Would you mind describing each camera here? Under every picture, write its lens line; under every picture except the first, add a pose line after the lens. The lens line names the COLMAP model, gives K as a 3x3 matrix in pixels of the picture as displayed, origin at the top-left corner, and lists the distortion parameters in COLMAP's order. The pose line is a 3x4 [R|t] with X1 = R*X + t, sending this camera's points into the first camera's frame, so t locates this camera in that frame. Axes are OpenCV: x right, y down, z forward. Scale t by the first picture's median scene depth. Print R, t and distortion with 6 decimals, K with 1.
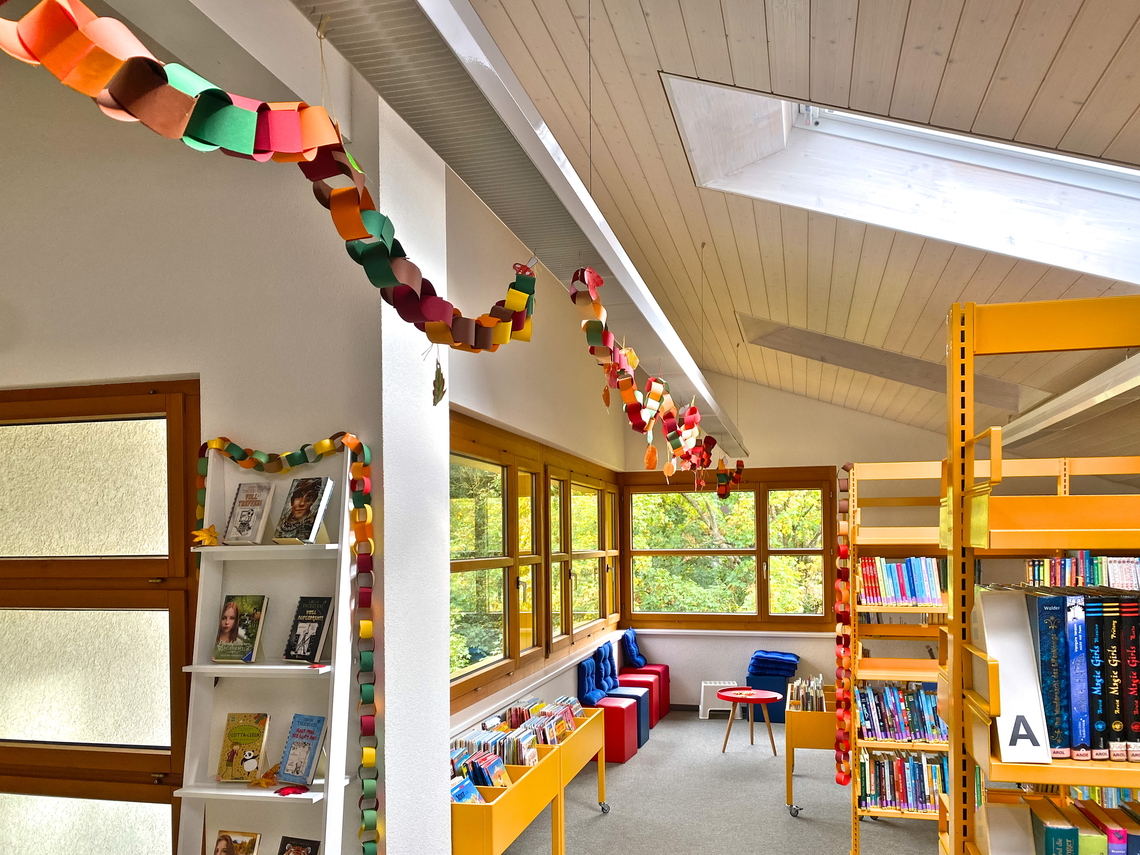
lens RADIAL K [[919.1, 0, 579.6], [0, 919.1, 544.1], [0, 0, 1]] dist [0.022347, -0.021222]
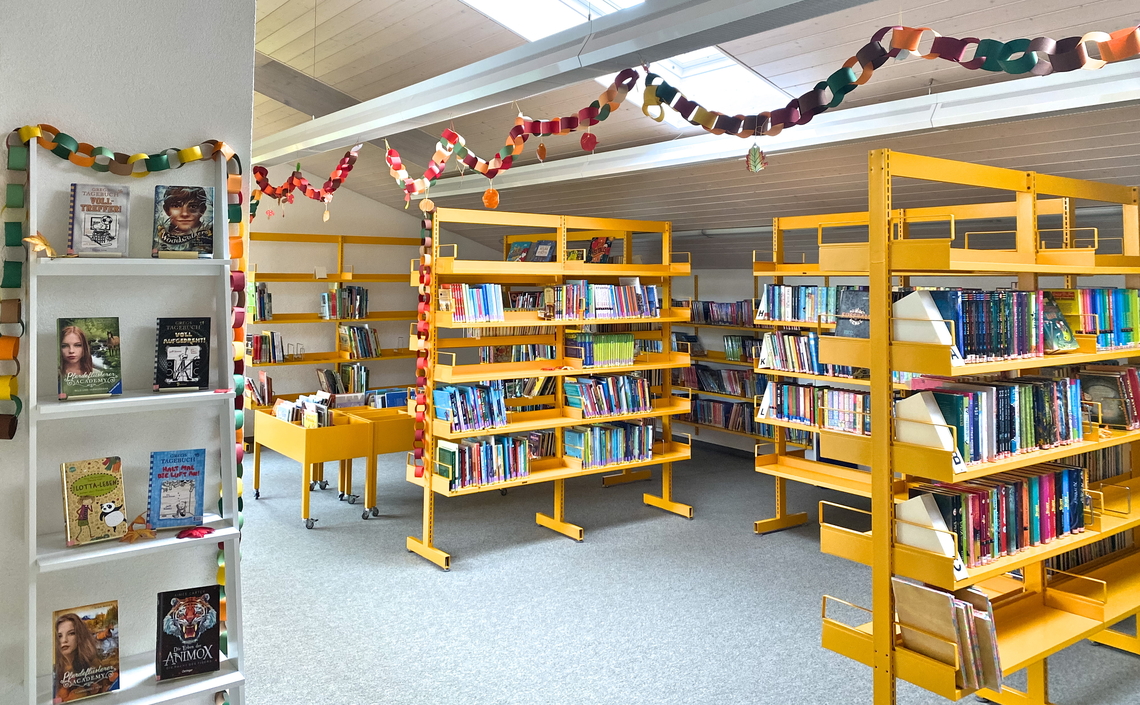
lens RADIAL K [[913.2, 0, 582.8], [0, 913.2, 226.7], [0, 0, 1]] dist [0.049896, -0.057335]
pose [[0.631182, 0.057925, 0.773469, -0.562545], [-0.010231, 0.997742, -0.066372, 0.018435], [-0.775567, 0.033980, 0.630350, 0.094031]]
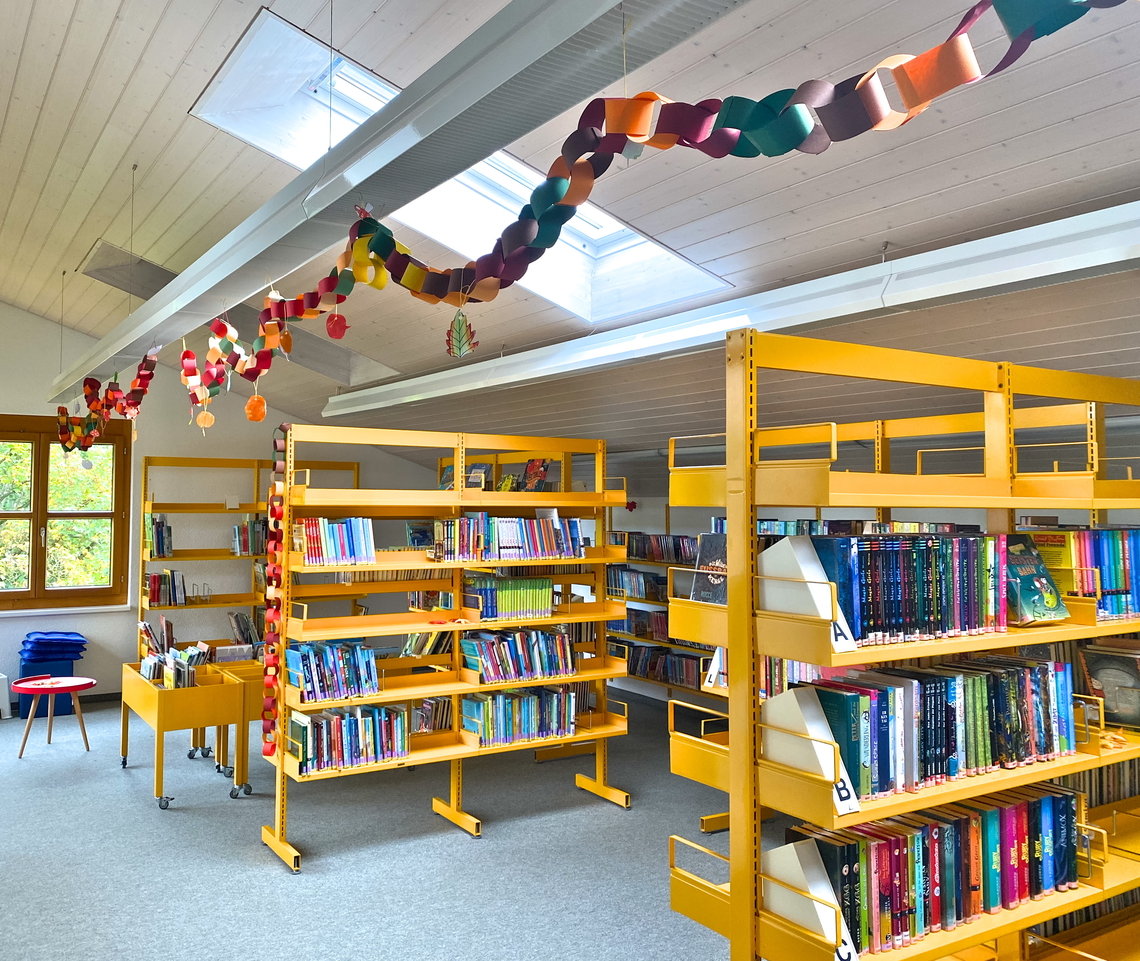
lens RADIAL K [[998.7, 0, 511.6], [0, 998.7, 450.1], [0, 0, 1]] dist [0.036019, -0.038290]
pose [[0.708300, 0.051207, 0.704052, -0.318717], [-0.009237, 0.997952, -0.063290, 0.007676], [-0.705851, 0.038325, 0.707323, 0.075571]]
